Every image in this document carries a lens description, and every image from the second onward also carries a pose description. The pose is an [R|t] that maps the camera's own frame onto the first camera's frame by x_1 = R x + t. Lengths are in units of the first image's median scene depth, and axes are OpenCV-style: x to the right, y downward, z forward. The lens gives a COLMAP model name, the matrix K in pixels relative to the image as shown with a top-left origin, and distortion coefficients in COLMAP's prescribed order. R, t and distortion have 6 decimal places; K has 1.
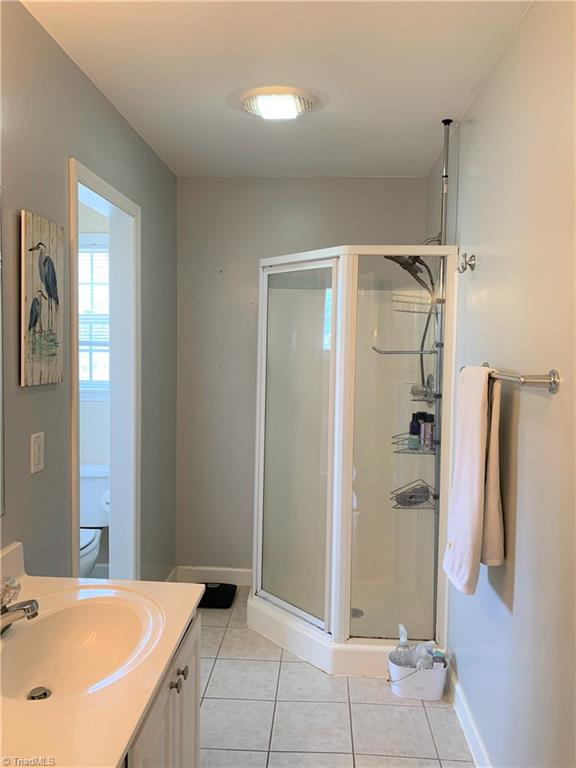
lens RADIAL K [[591.7, 0, 289.9], [0, 591.7, 377.7], [0, 0, 1]] dist [0.030682, 0.005395]
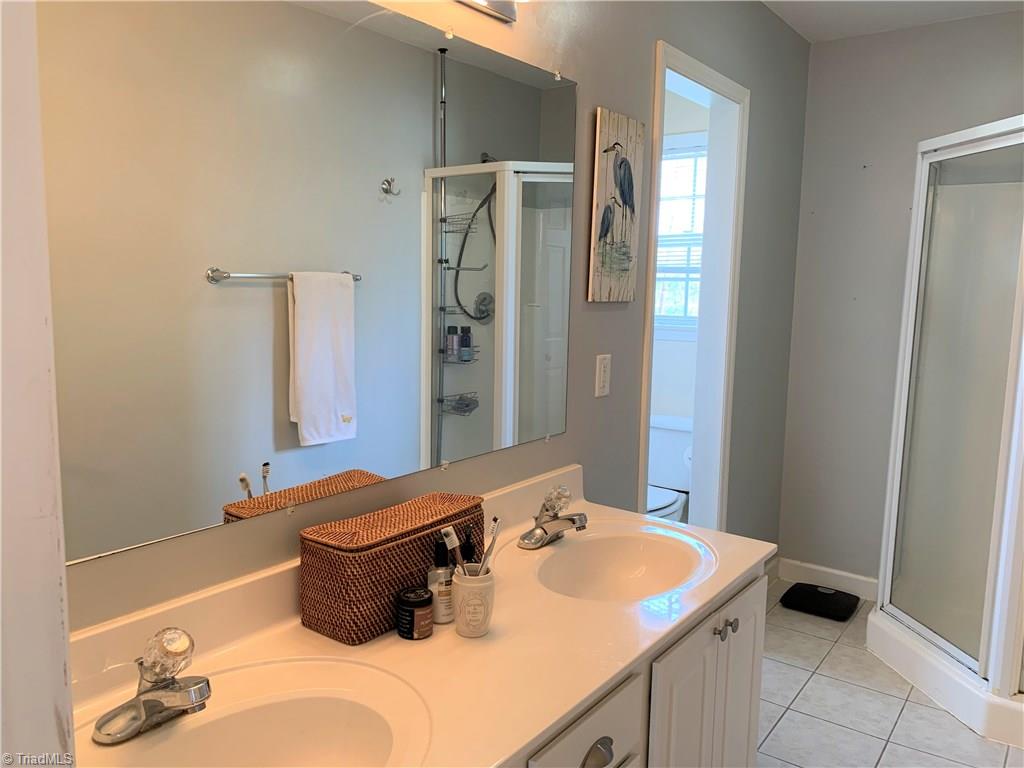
lens RADIAL K [[788.7, 0, 502.7], [0, 788.7, 379.8], [0, 0, 1]] dist [0.094026, -0.136428]
pose [[0.831597, 0.066686, -0.551362, 0.119006], [-0.038807, 0.997316, 0.062094, 0.059998], [0.554022, -0.030240, 0.831952, -0.102860]]
